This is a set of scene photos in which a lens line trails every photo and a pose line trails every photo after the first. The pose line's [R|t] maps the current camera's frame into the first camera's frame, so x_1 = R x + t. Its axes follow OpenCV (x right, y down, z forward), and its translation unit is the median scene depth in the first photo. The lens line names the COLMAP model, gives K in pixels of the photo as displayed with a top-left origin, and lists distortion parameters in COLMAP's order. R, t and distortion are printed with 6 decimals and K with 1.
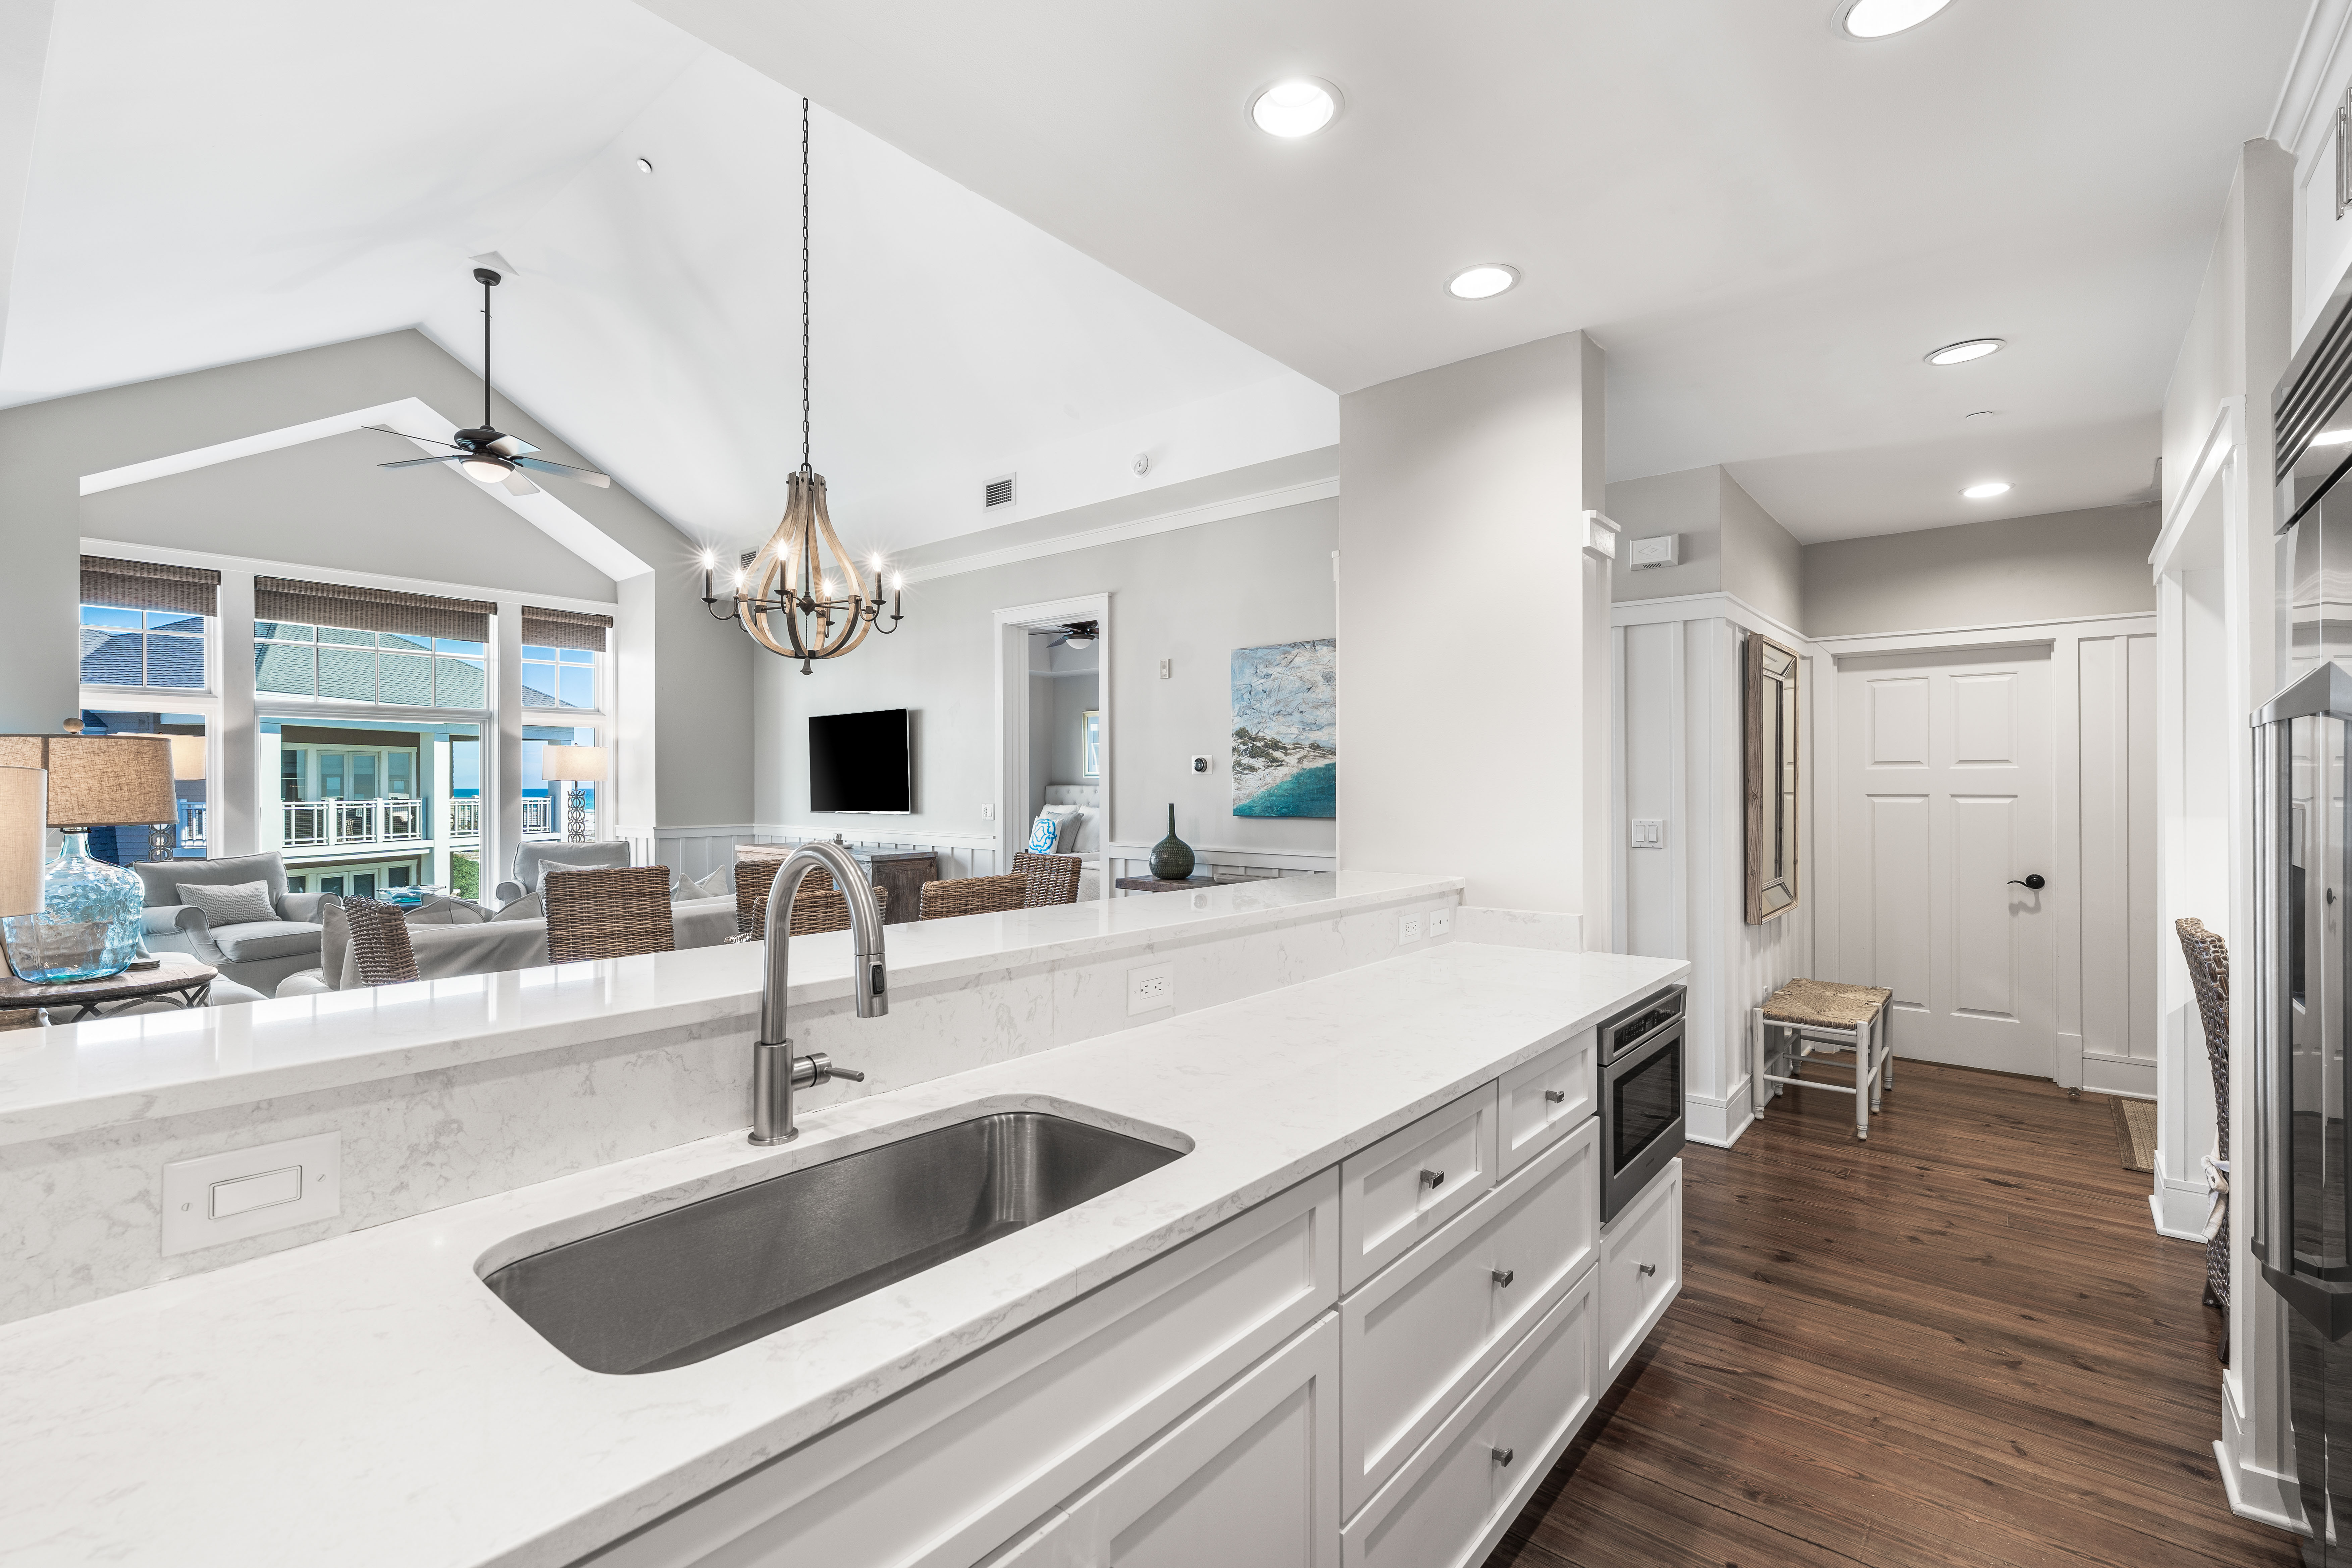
lens RADIAL K [[1037.4, 0, 1176.0], [0, 1037.4, 784.0], [0, 0, 1]] dist [0.003620, 0.000057]
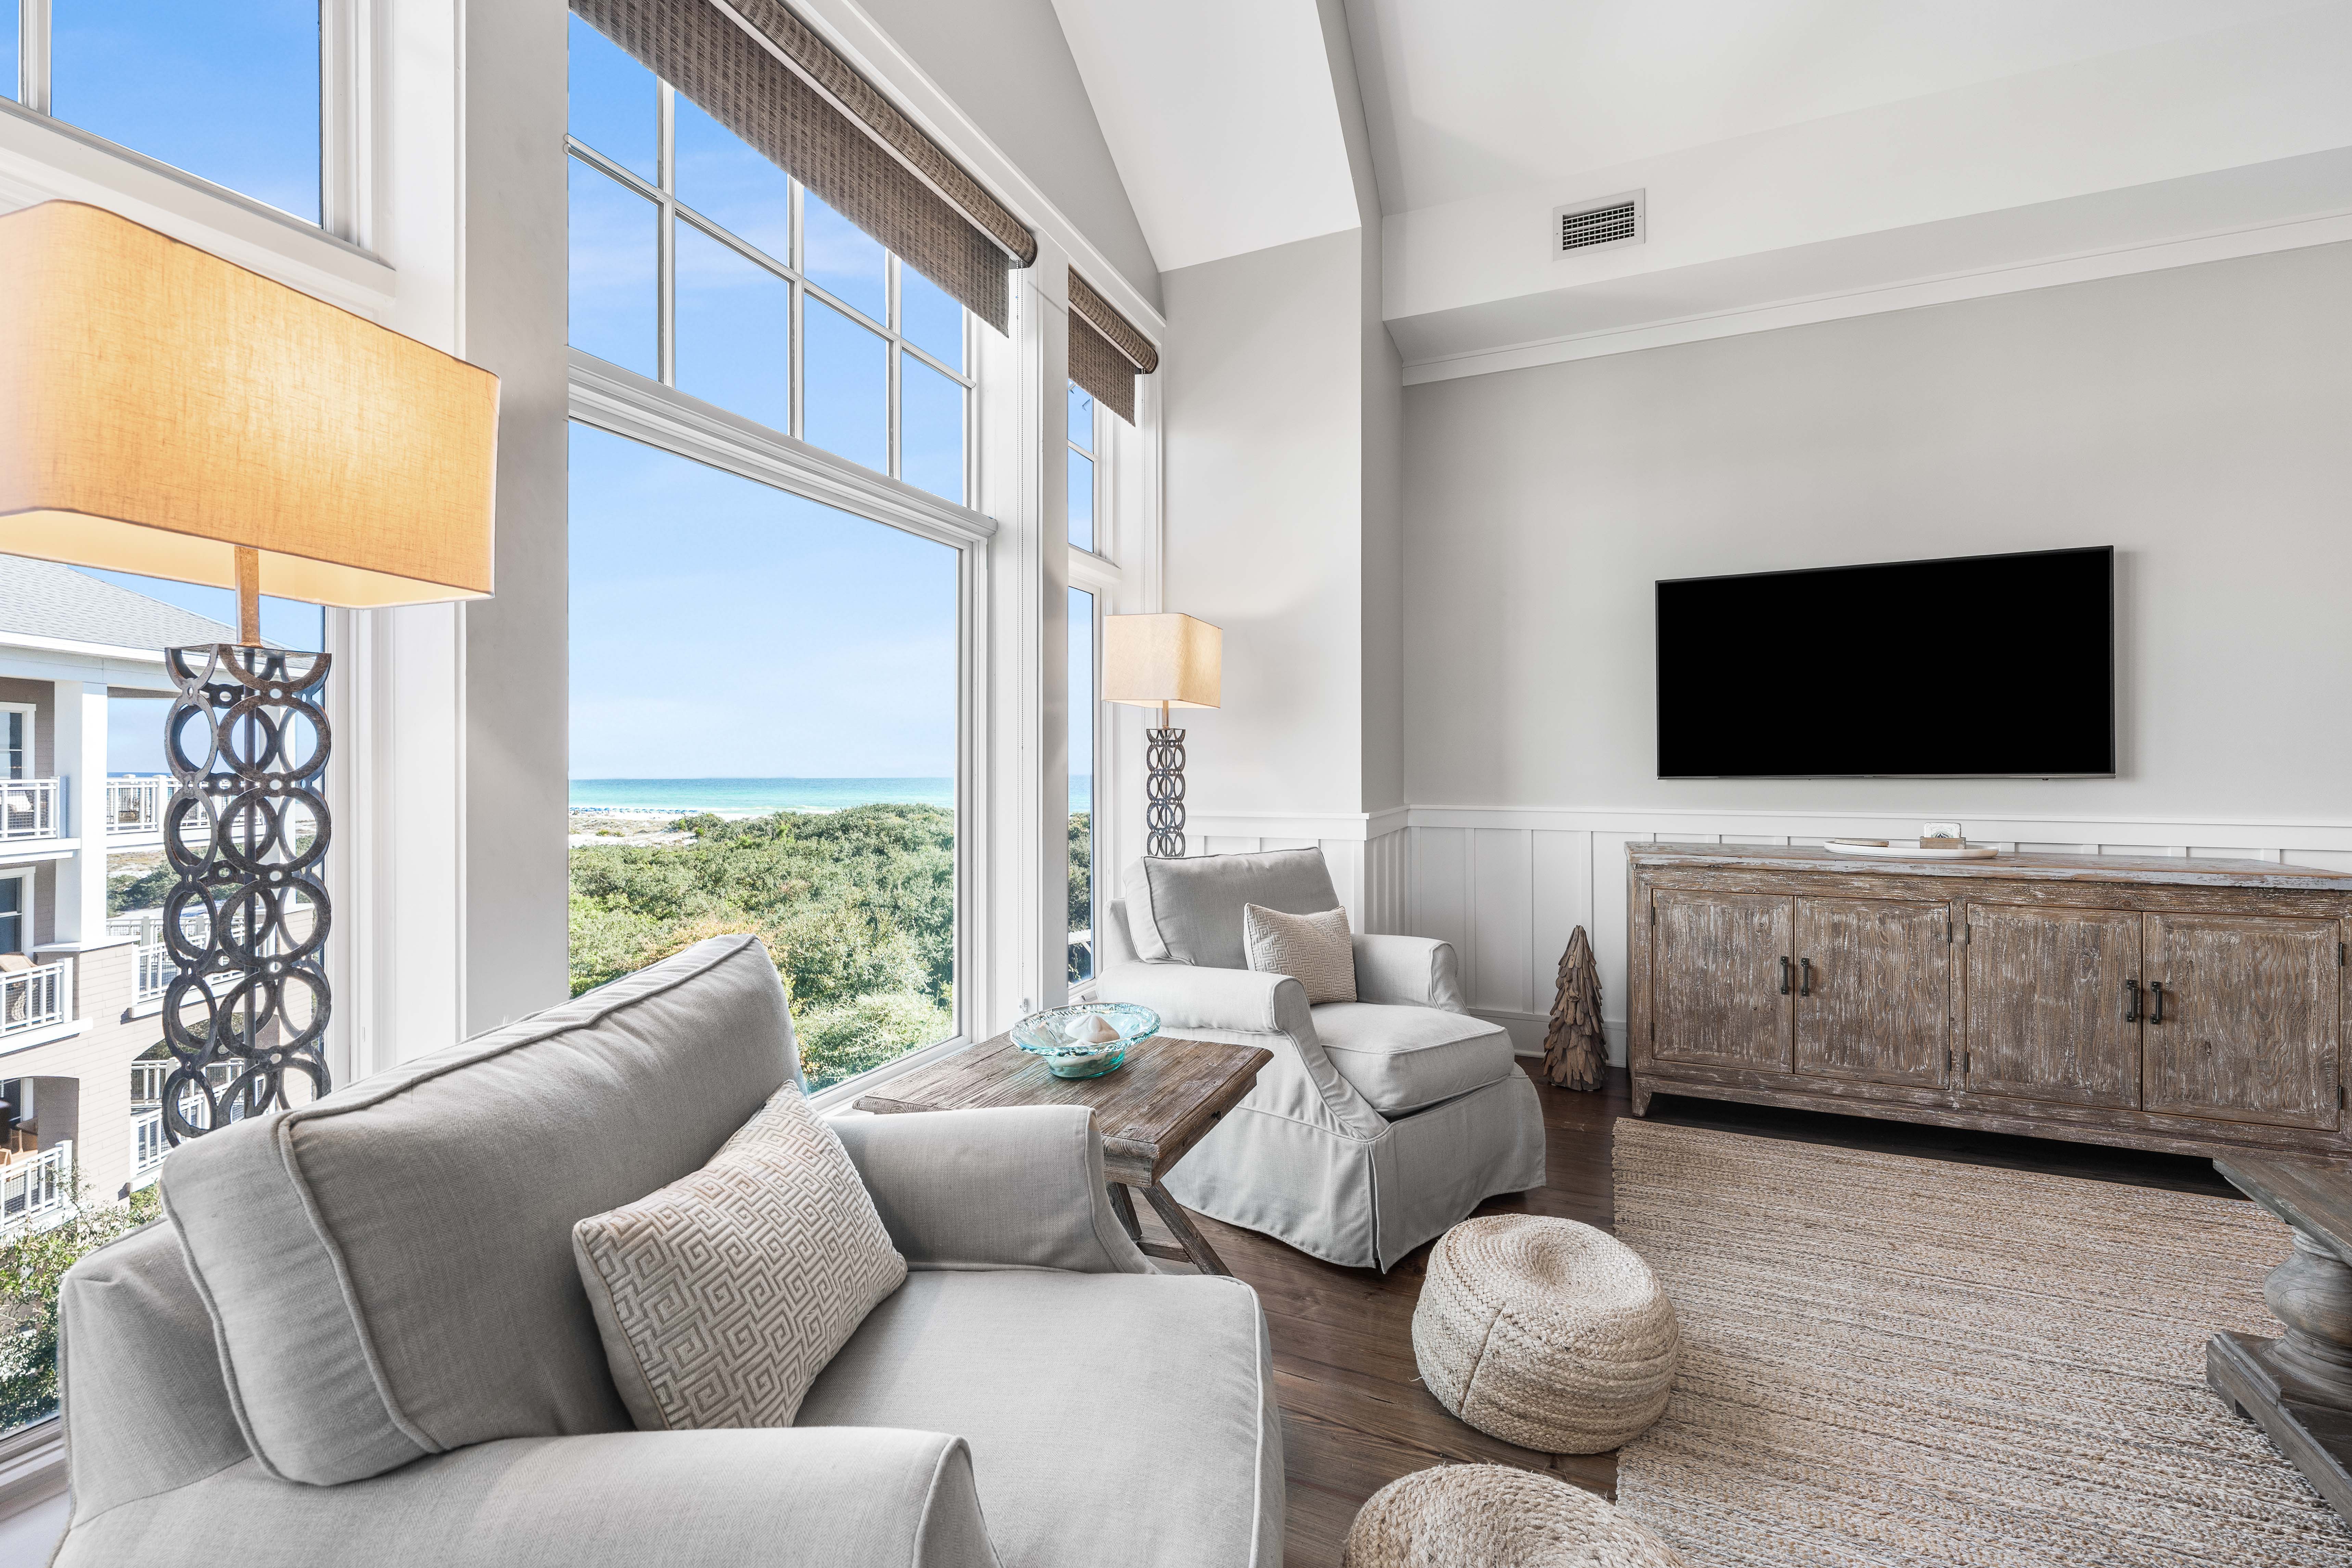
lens RADIAL K [[974.7, 0, 1177.6], [0, 974.7, 763.8], [0, 0, 1]] dist [-0.001319, -0.000437]
pose [[0.959634, 0.002051, 0.281243, -0.816434], [-0.001164, 0.999994, -0.003320, 0.025831], [-0.281248, 0.002858, 0.959631, 0.743088]]
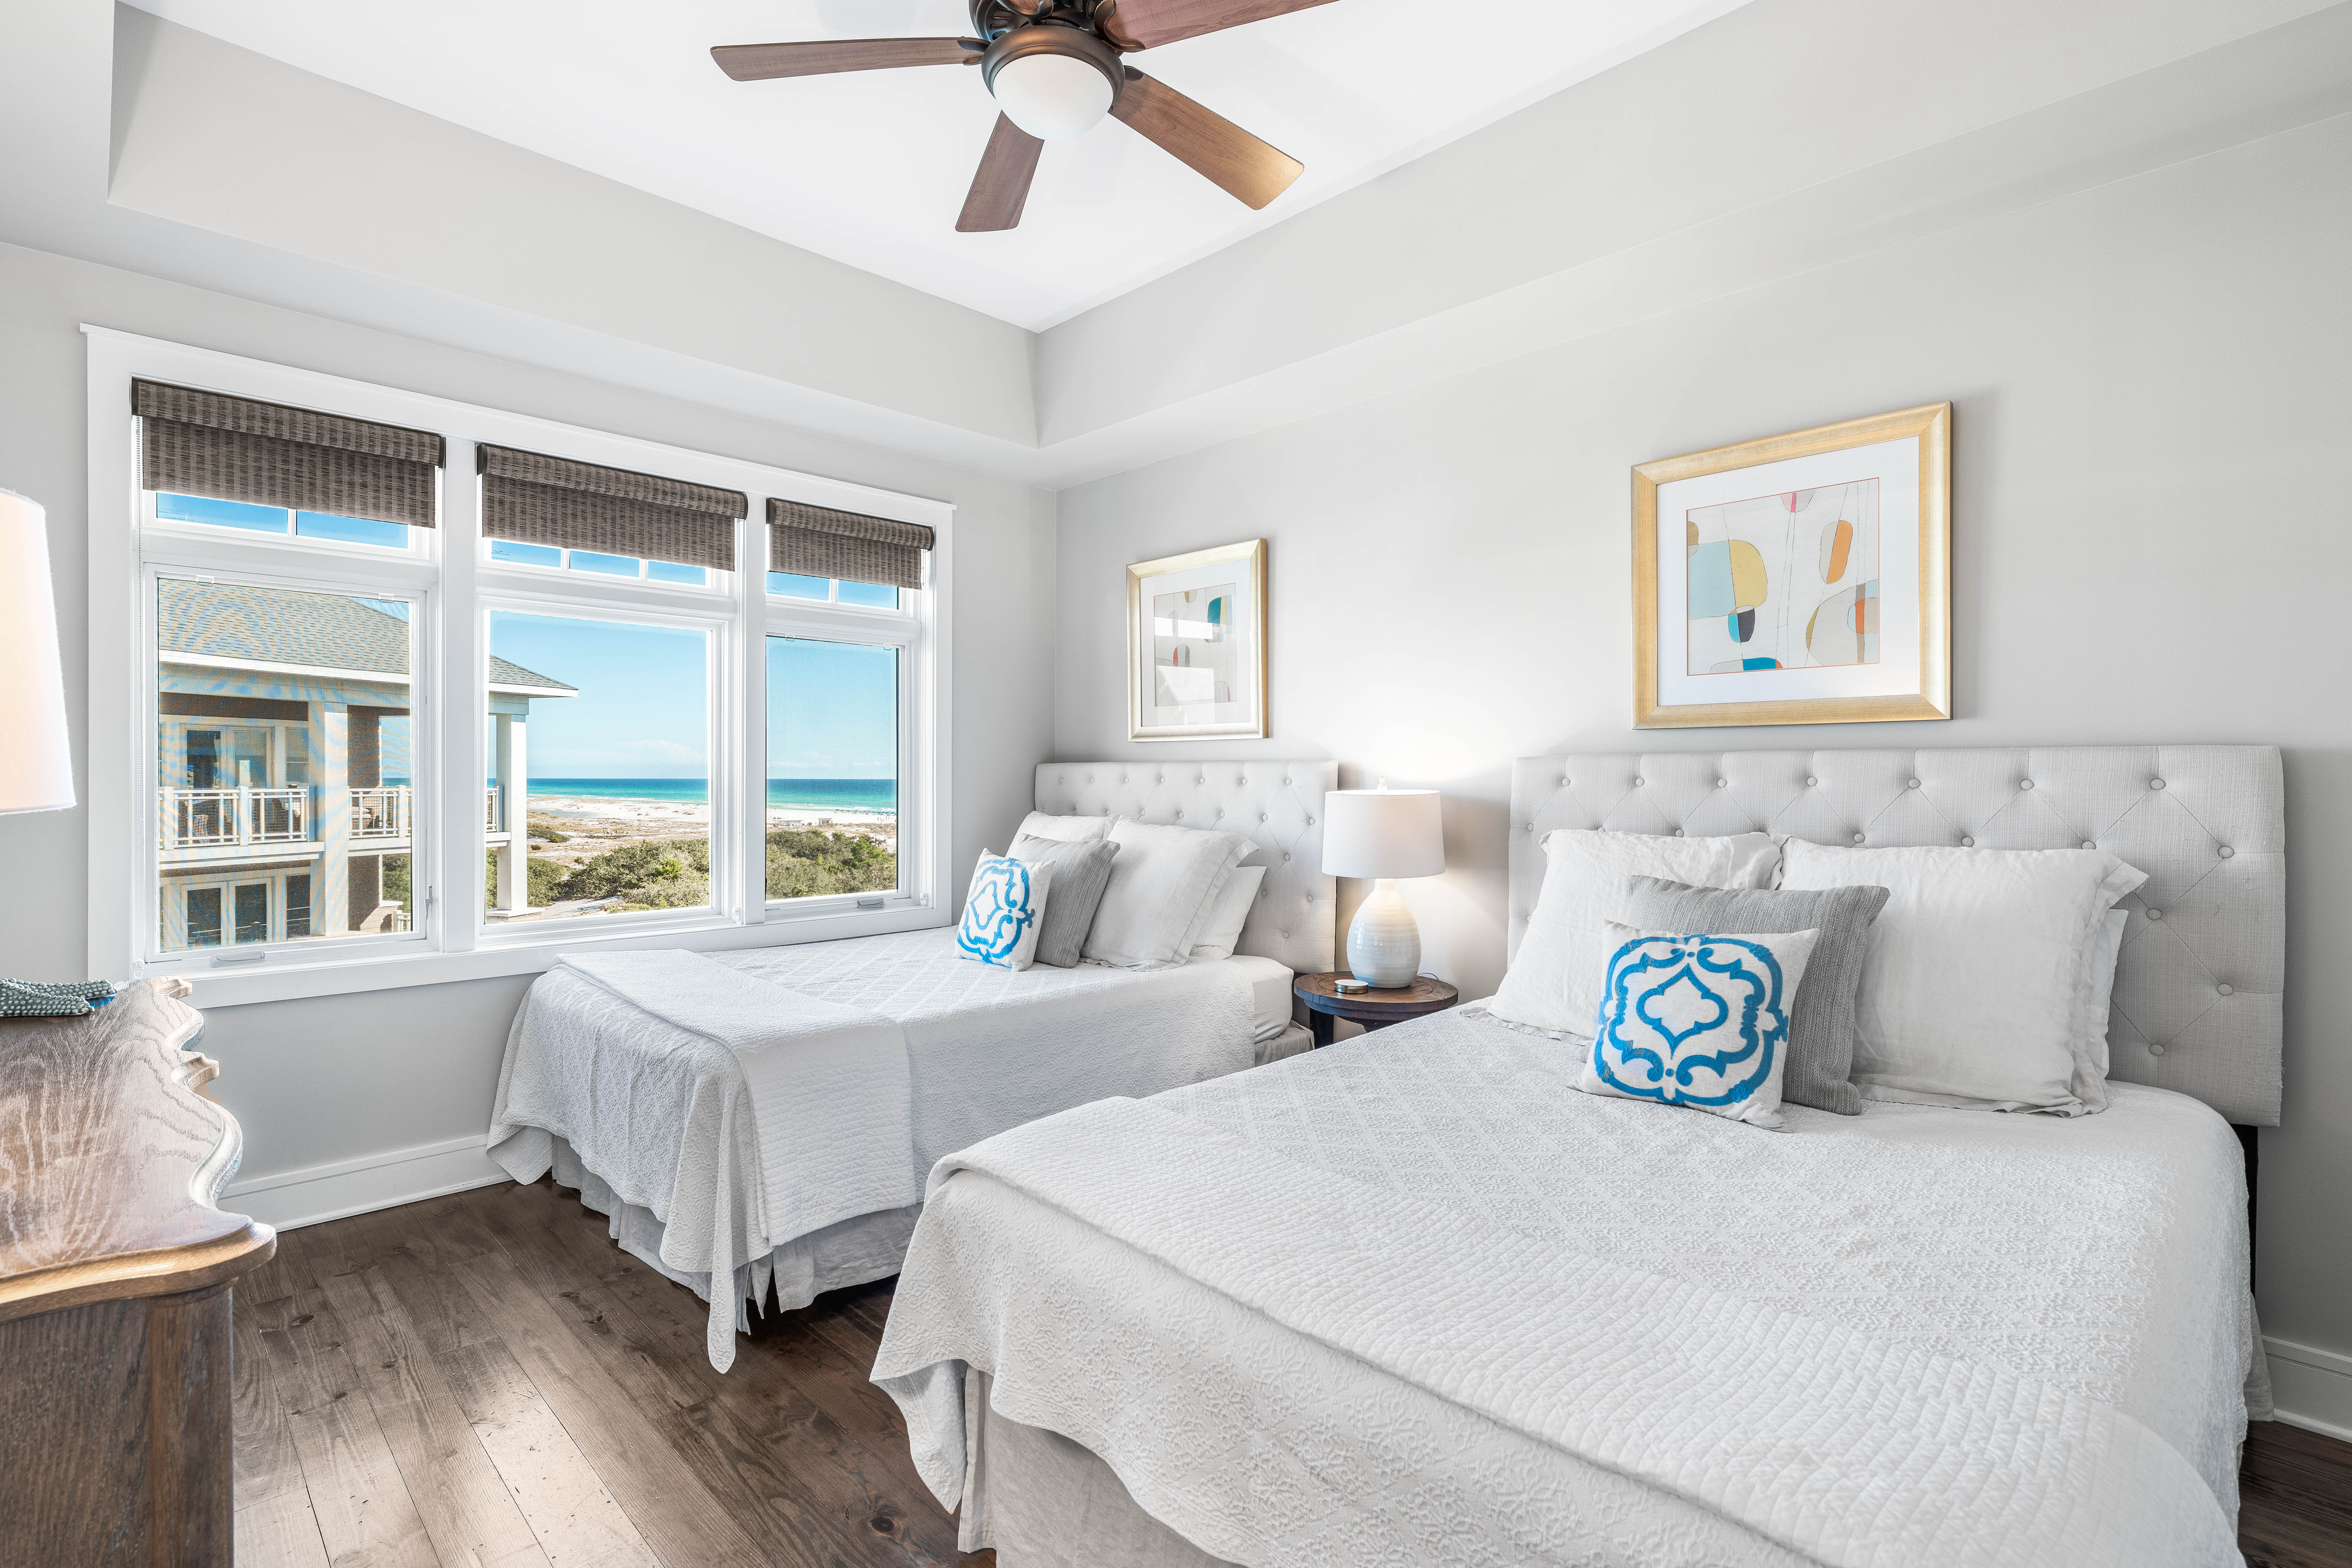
lens RADIAL K [[1108.5, 0, 1157.4], [0, 1108.5, 784.6], [0, 0, 1]] dist [0.000658, 0.000089]
pose [[0.994096, 0.005849, -0.108345, -0.061592], [-0.005091, 0.999961, 0.007268, 0.010501], [0.108384, -0.006674, 0.994087, 1.025810]]
